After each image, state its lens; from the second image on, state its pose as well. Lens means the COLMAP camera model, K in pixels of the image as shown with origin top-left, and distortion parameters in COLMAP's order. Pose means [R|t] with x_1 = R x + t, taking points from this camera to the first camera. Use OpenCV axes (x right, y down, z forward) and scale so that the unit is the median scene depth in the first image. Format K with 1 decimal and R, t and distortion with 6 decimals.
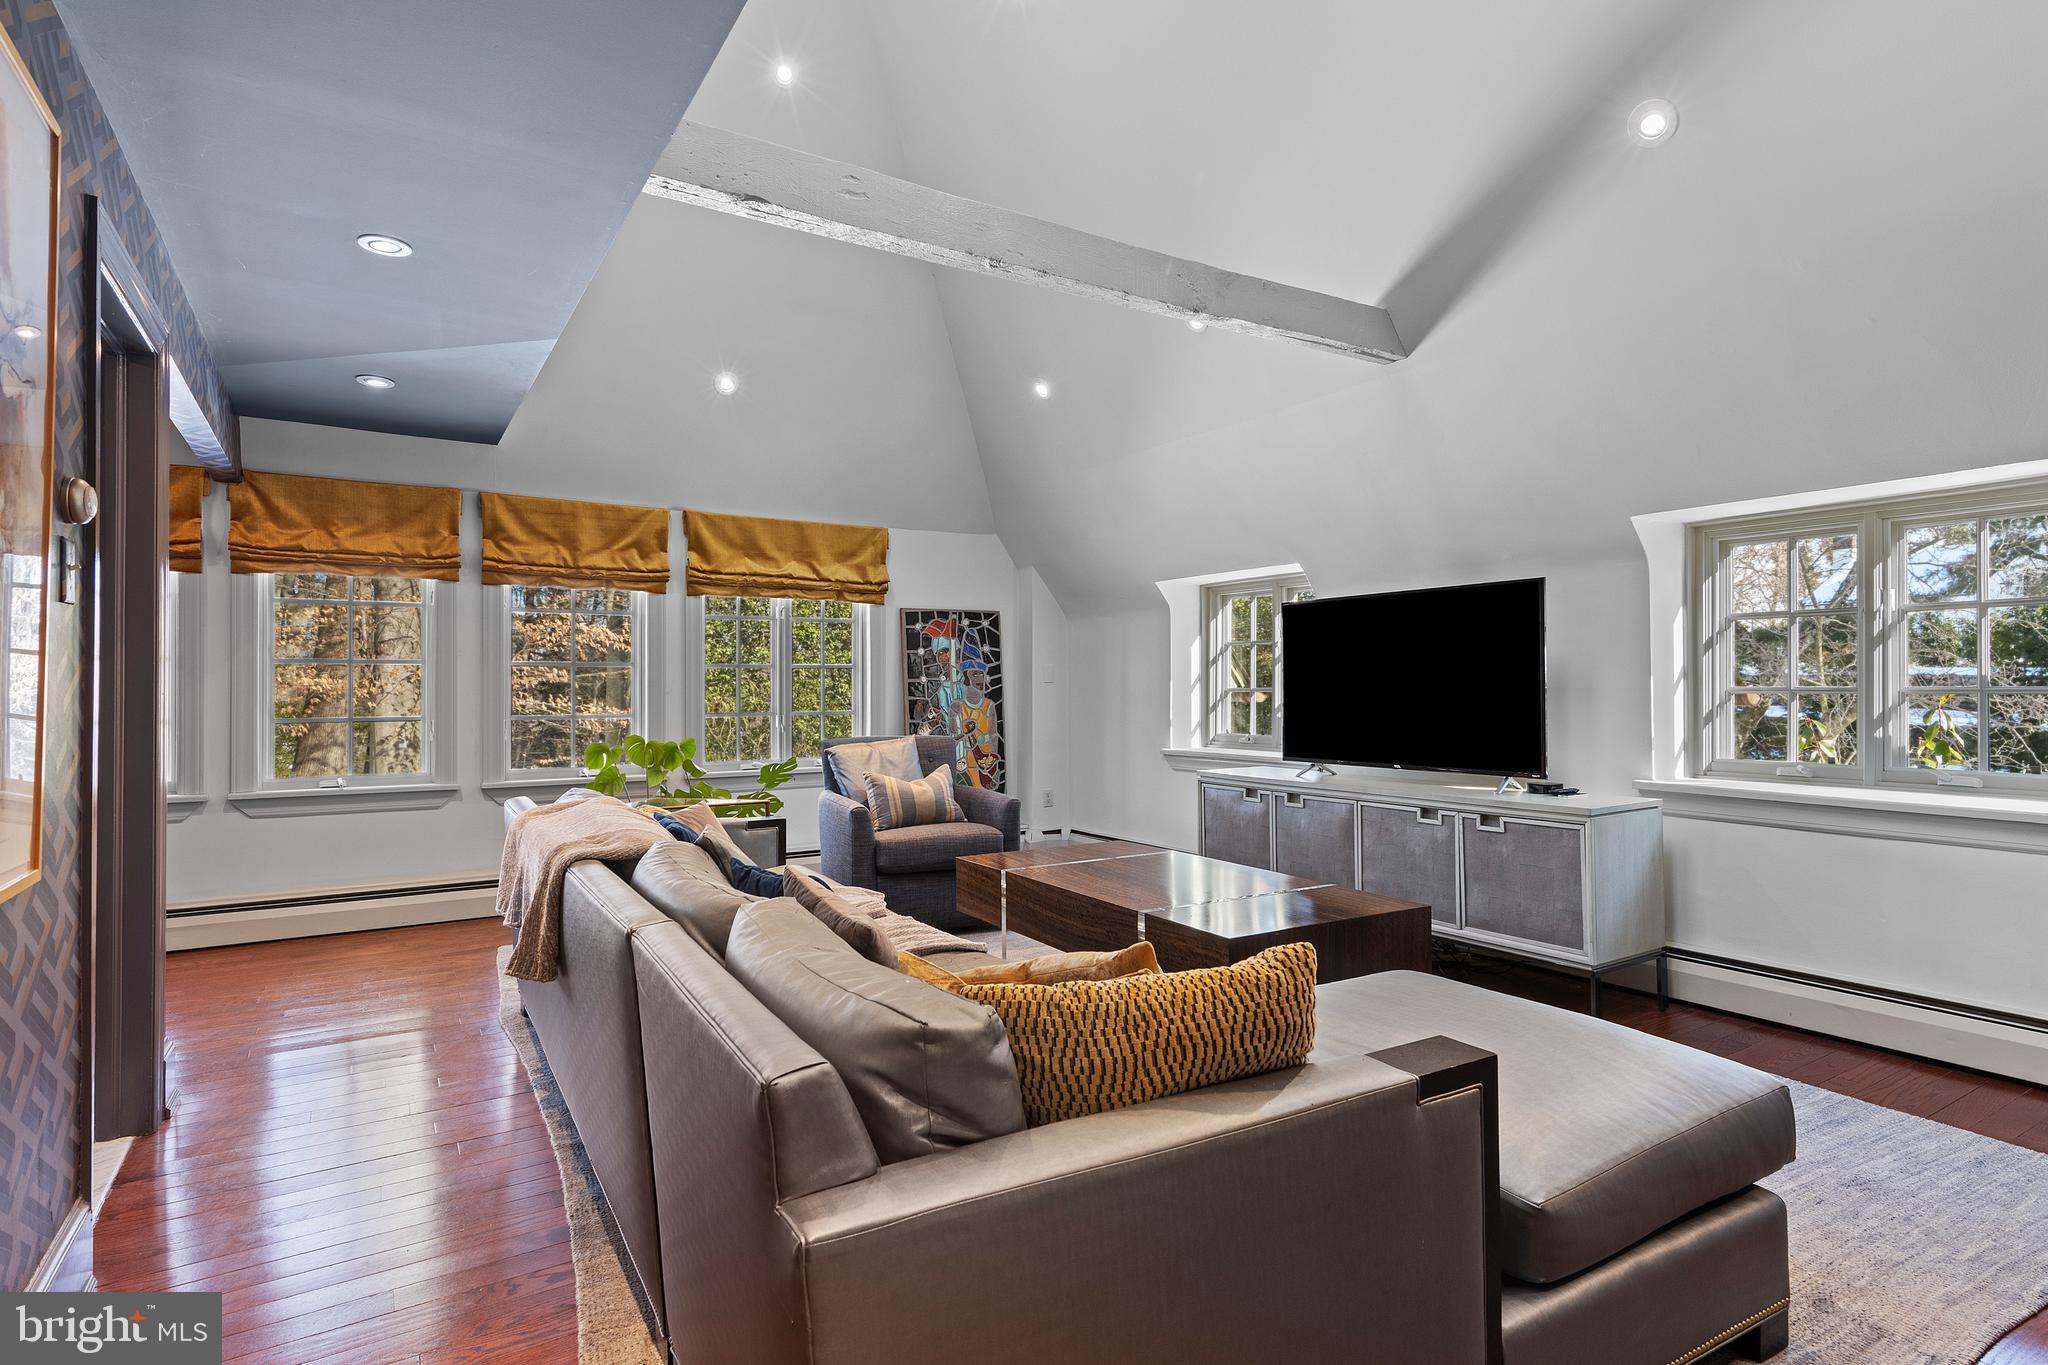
lens RADIAL K [[1048.8, 0, 1024.0], [0, 1048.8, 682.5], [0, 0, 1]] dist [0.008225, -0.000849]
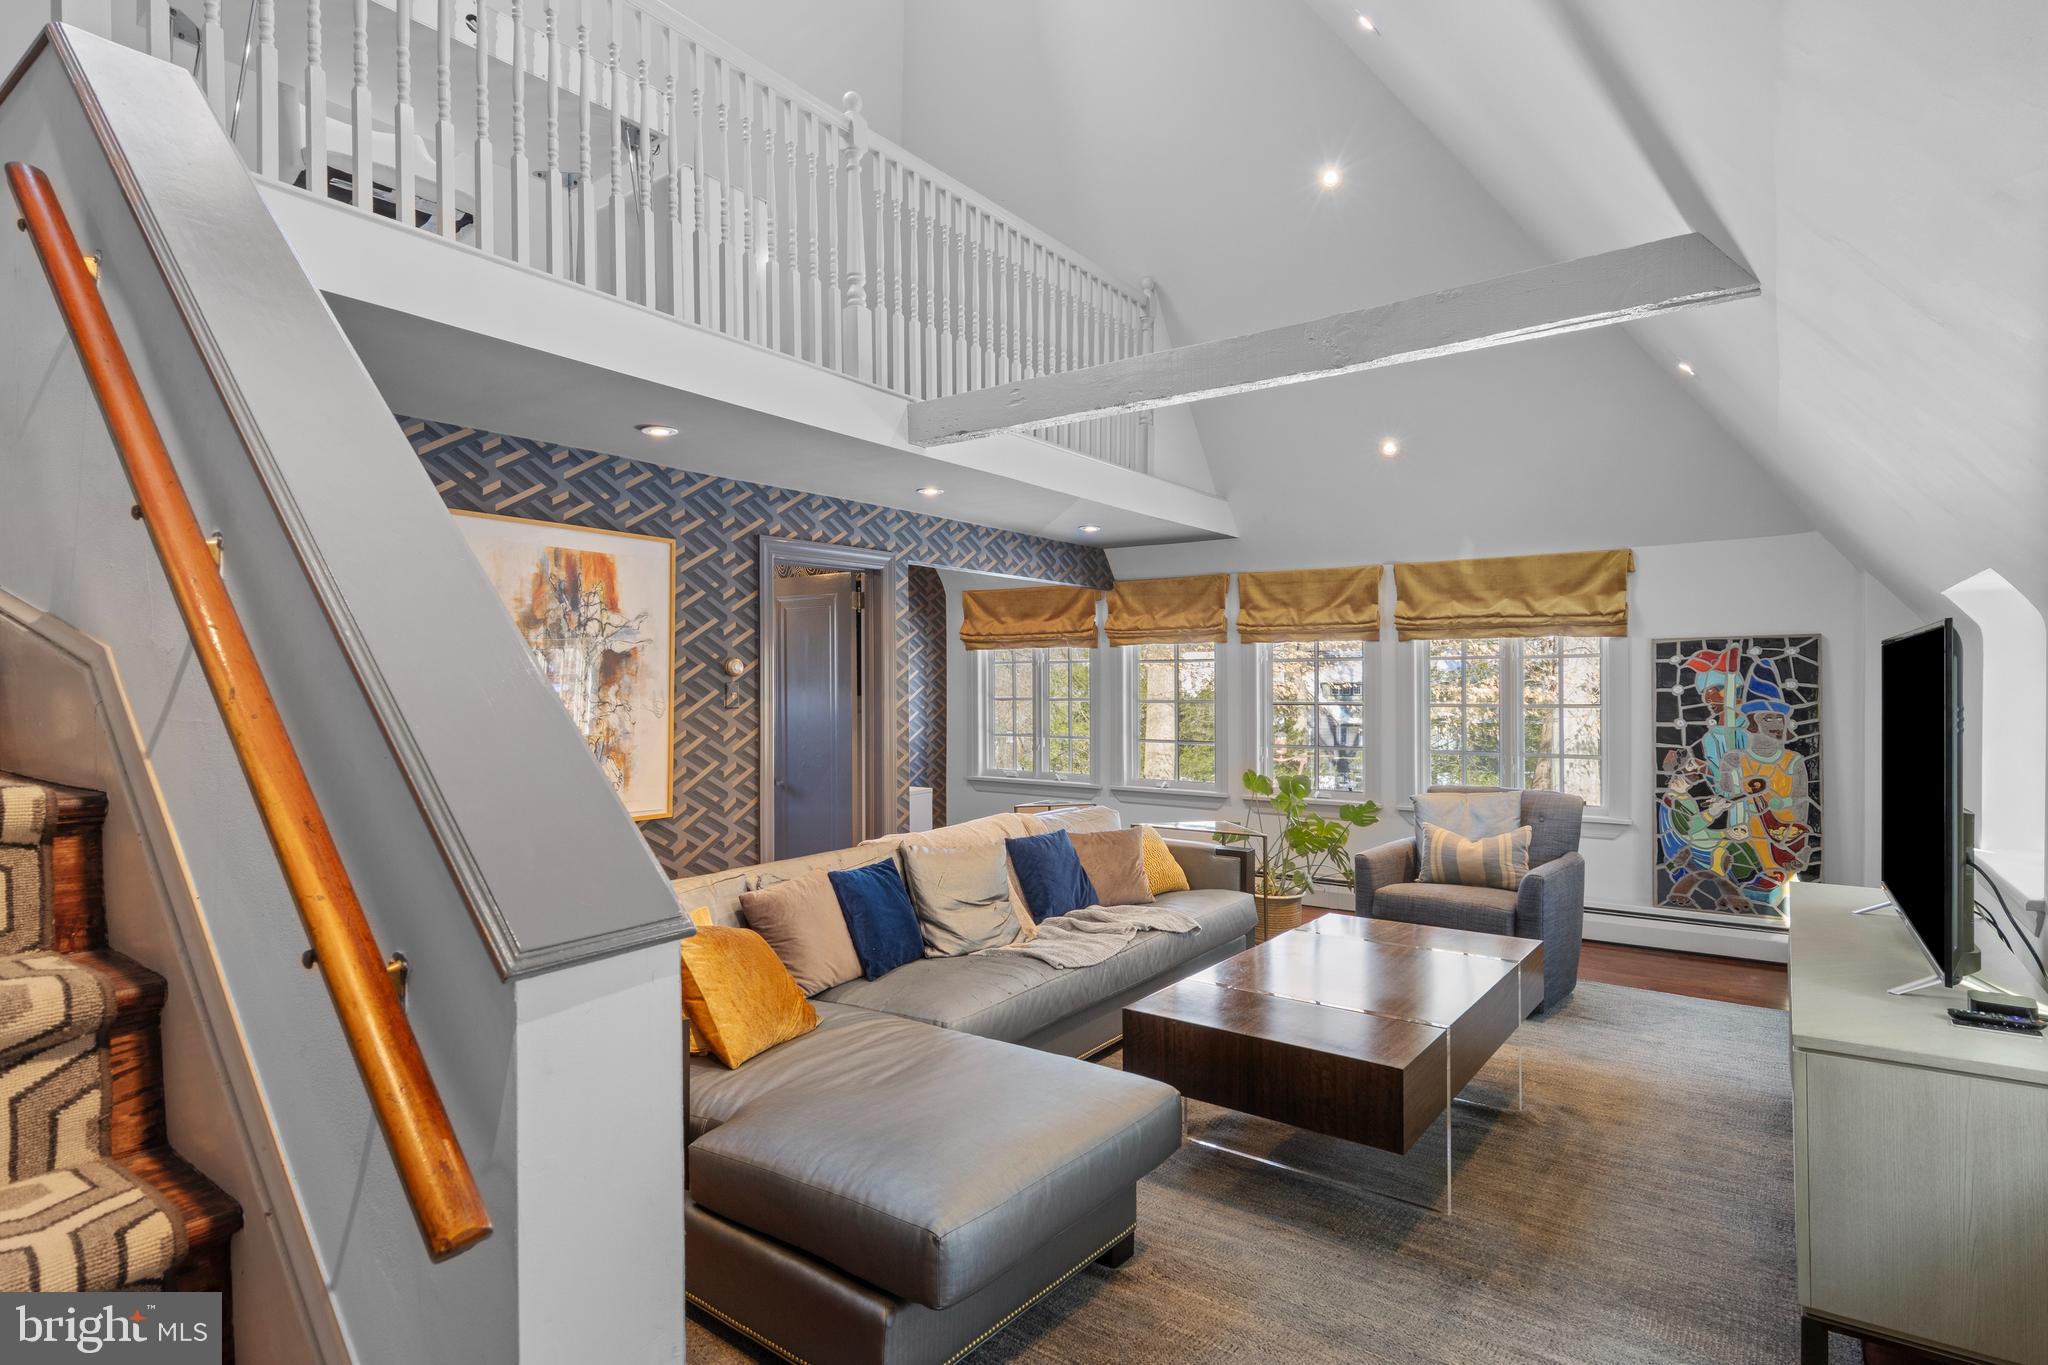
lens RADIAL K [[1048.8, 0, 1024.0], [0, 1048.8, 682.5], [0, 0, 1]] dist [0.008225, -0.000849]
pose [[0.378732, 0.002603, -0.925503, 0.489567], [0.005476, 0.999972, 0.005054, -0.043383], [0.925490, -0.006982, 0.378707, 0.206348]]
